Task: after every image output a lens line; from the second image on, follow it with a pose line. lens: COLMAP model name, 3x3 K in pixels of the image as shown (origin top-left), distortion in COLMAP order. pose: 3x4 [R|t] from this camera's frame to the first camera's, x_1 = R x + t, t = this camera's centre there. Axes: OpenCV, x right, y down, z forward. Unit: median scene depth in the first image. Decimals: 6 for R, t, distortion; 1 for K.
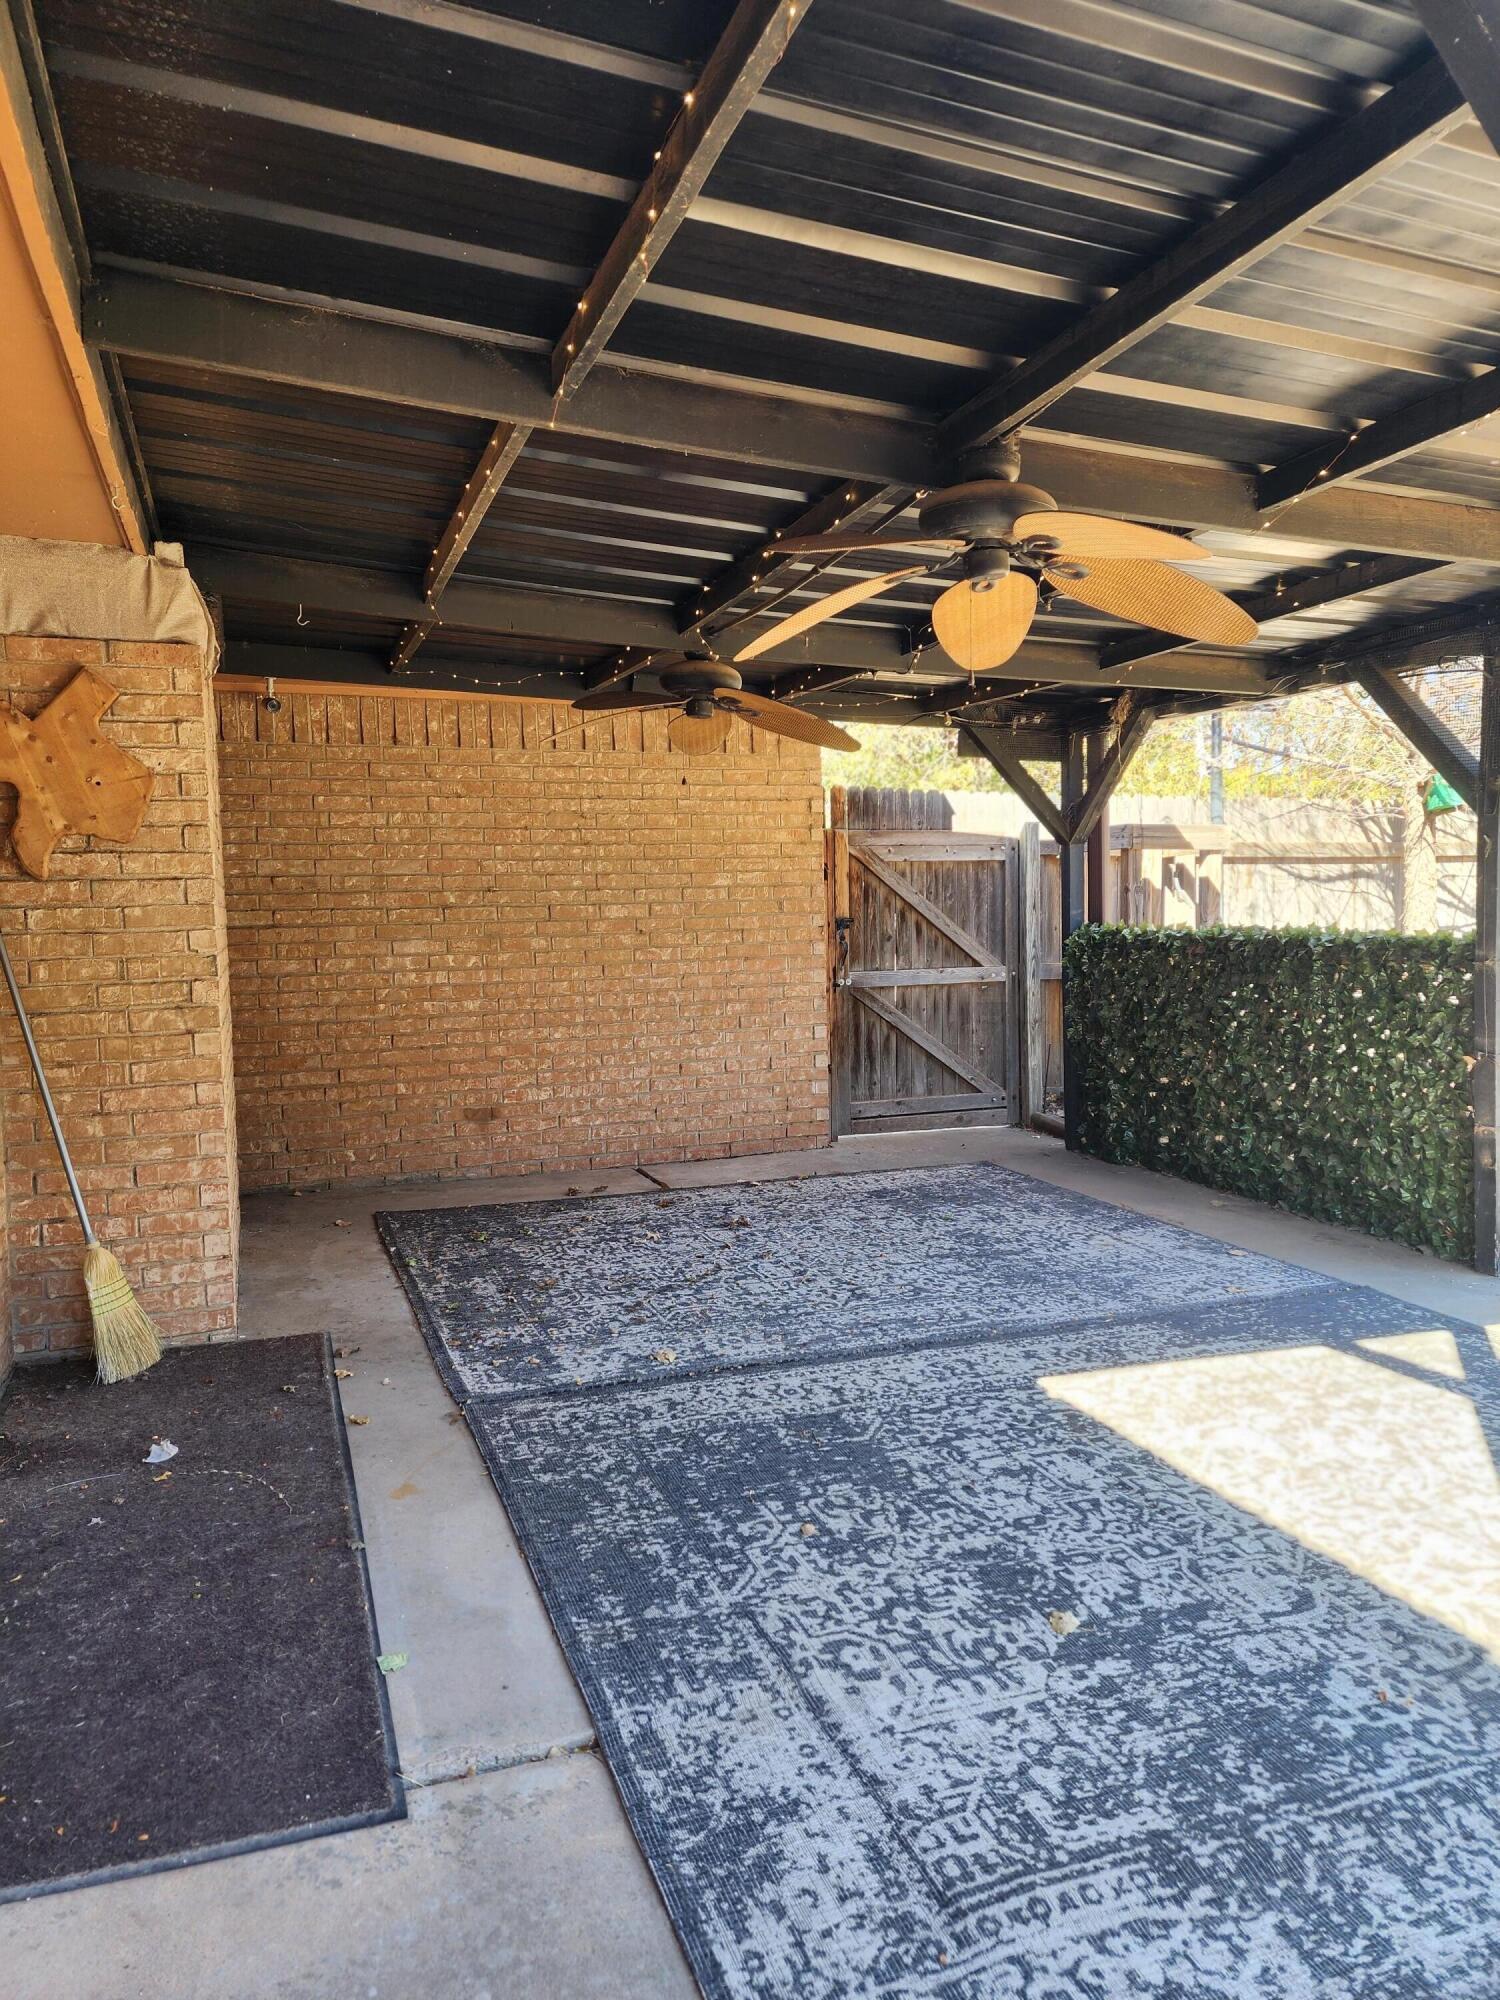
lens RADIAL K [[1344.2, 0, 750.0], [0, 1344.2, 1000.0], [0, 0, 1]] dist [0.078272, -0.076823]
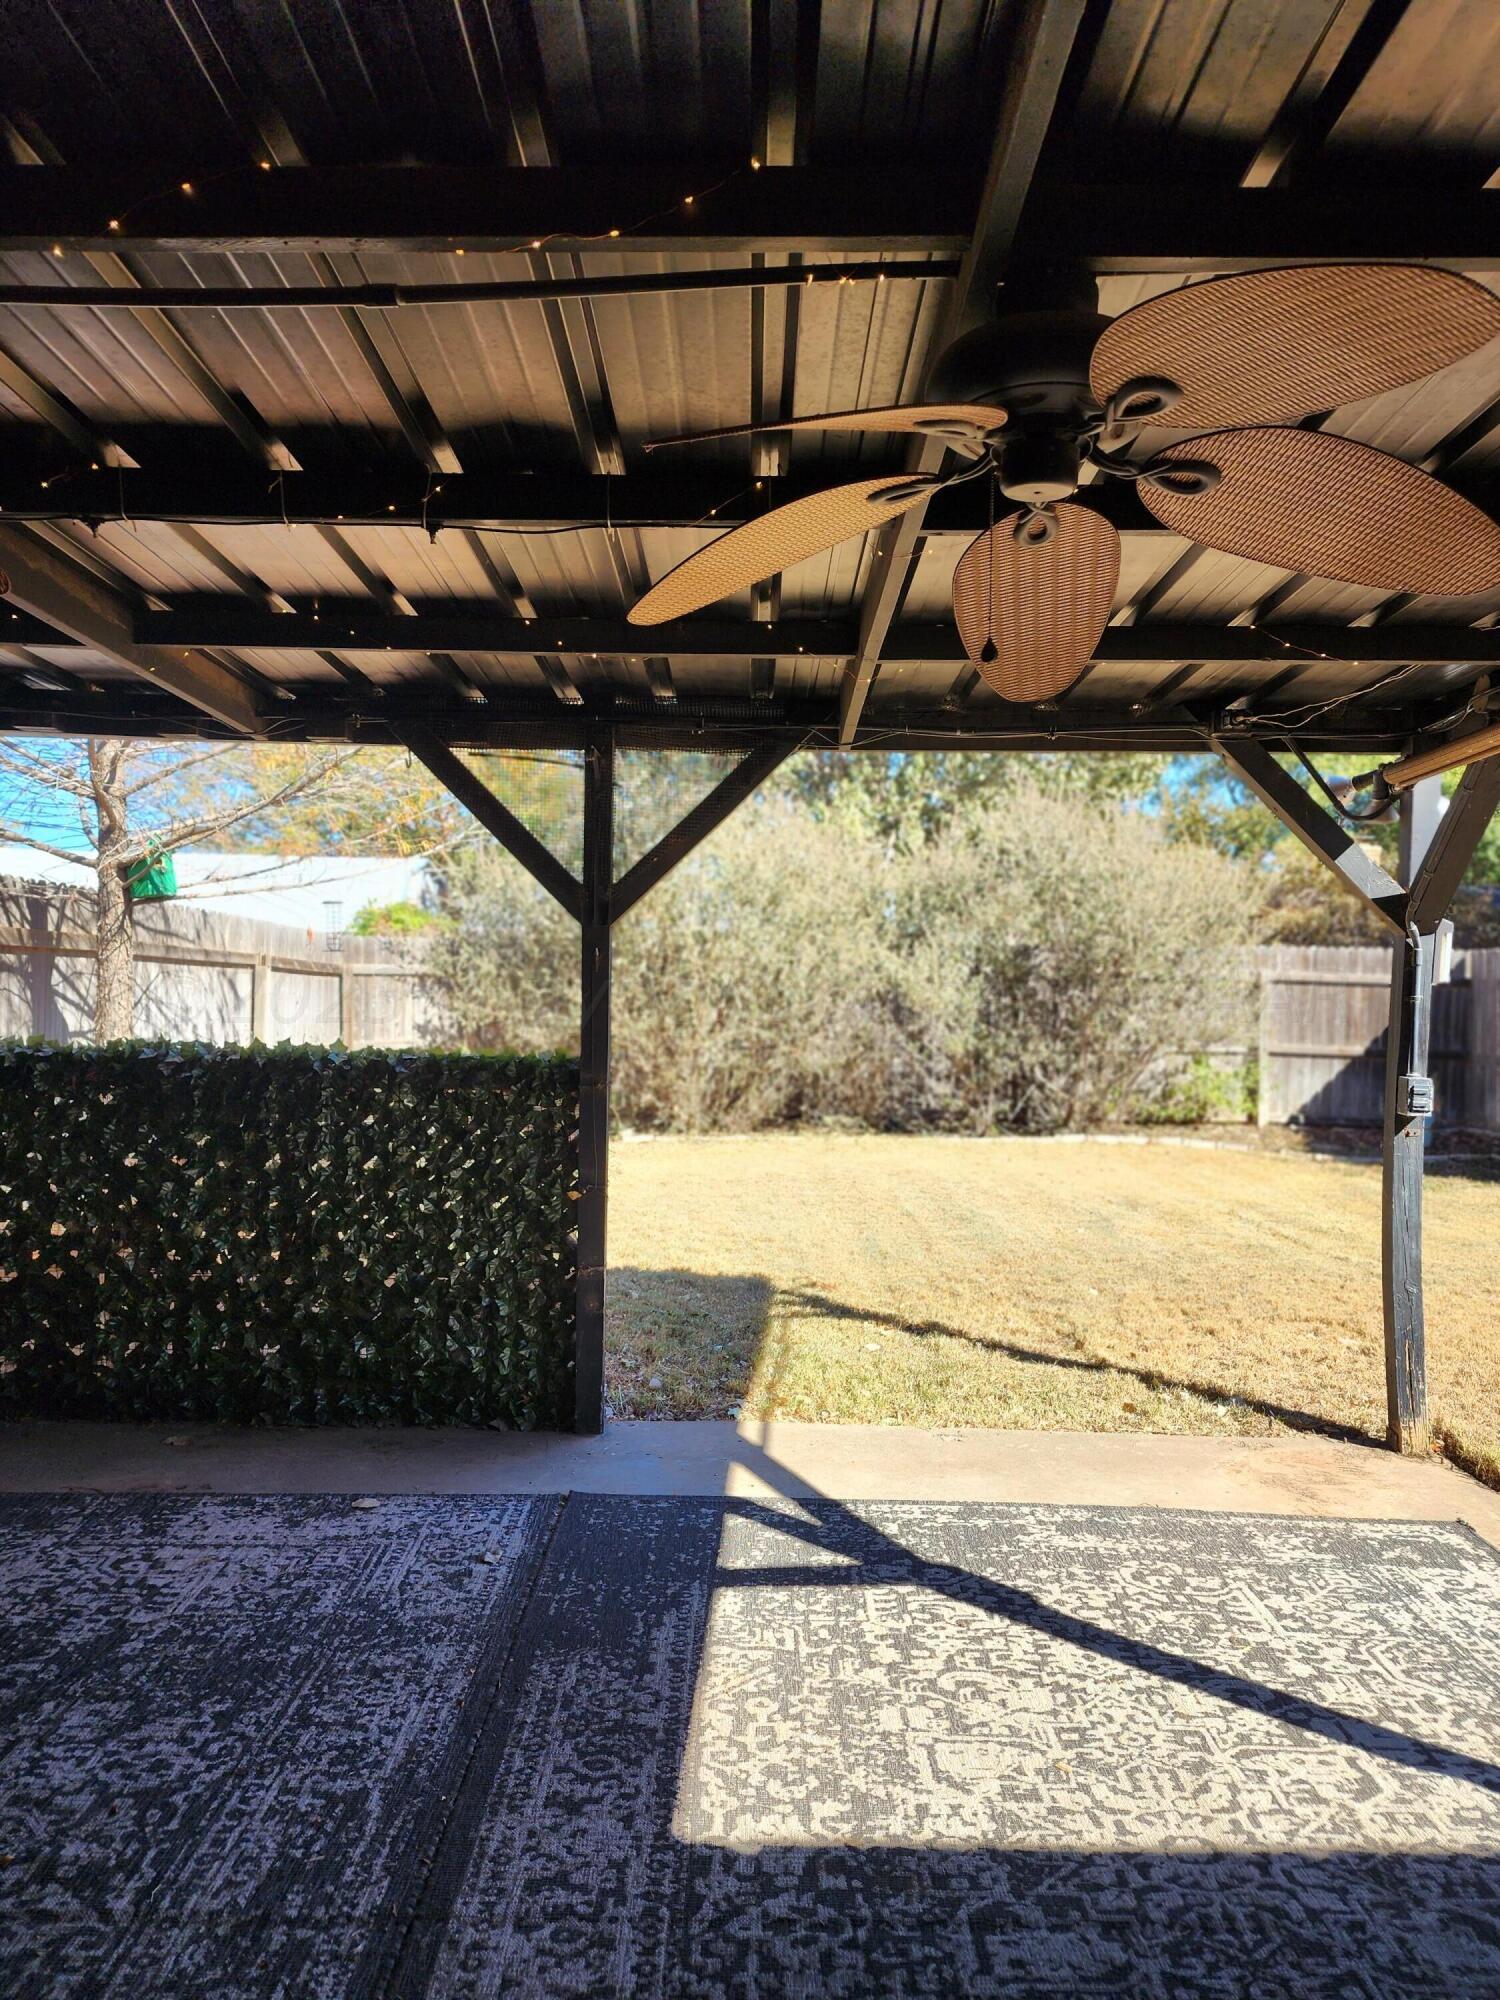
lens RADIAL K [[1347.2, 0, 729.5], [0, 1347.2, 993.9], [0, 0, 1]] dist [0.072311, -0.064394]
pose [[0.344855, 0.021970, 0.938399, -0.314212], [0.043406, 0.998283, -0.039324, -0.055960], [-0.937652, 0.054293, 0.343309, 0.684865]]
